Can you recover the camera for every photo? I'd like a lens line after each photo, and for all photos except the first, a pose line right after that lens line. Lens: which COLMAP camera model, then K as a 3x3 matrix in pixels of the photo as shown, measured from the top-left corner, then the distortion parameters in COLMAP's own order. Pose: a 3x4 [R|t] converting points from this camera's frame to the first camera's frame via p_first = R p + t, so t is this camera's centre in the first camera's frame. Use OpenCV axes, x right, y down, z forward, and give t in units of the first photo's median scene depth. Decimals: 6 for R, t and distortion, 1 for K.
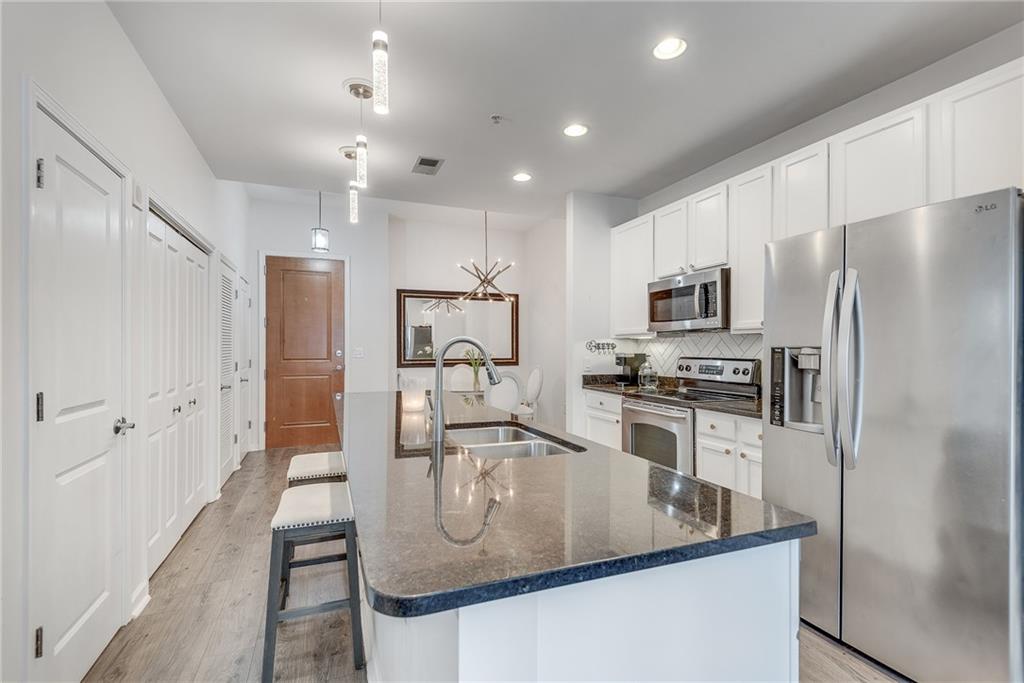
lens RADIAL K [[463.3, 0, 507.4], [0, 463.3, 348.0], [0, 0, 1]] dist [0.019893, -0.014692]
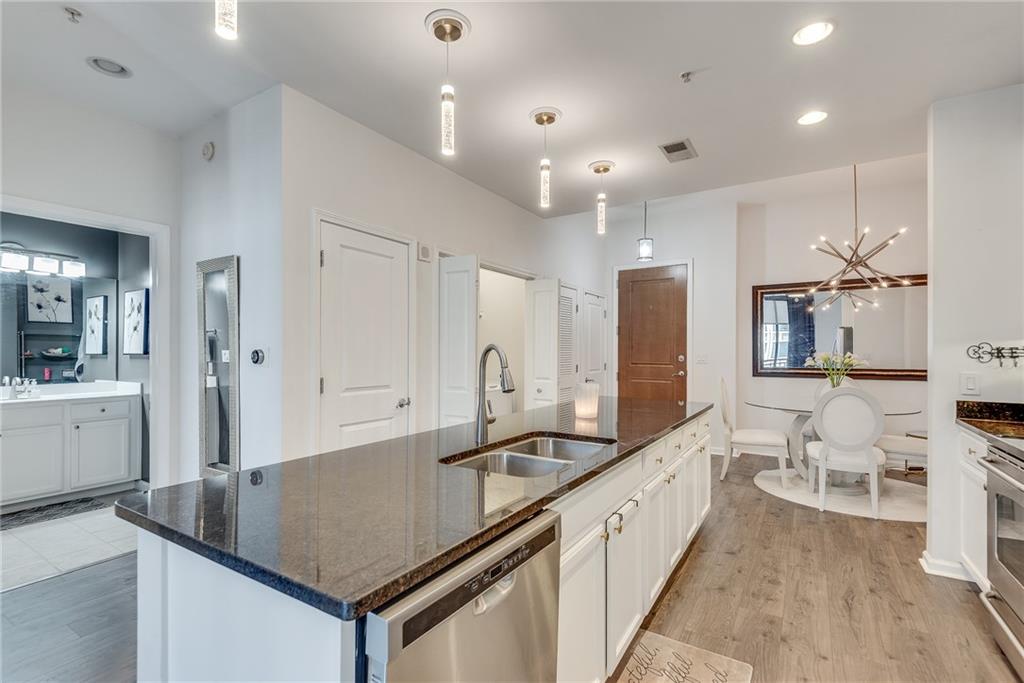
lens RADIAL K [[463.3, 0, 507.5], [0, 463.3, 351.0], [0, 0, 1]] dist [0.019893, -0.014692]
pose [[0.585384, 0.000173, -0.810756, 0.340267], [-0.003423, 0.999992, -0.002258, -0.002654], [0.810749, 0.004097, 0.585379, 0.193412]]
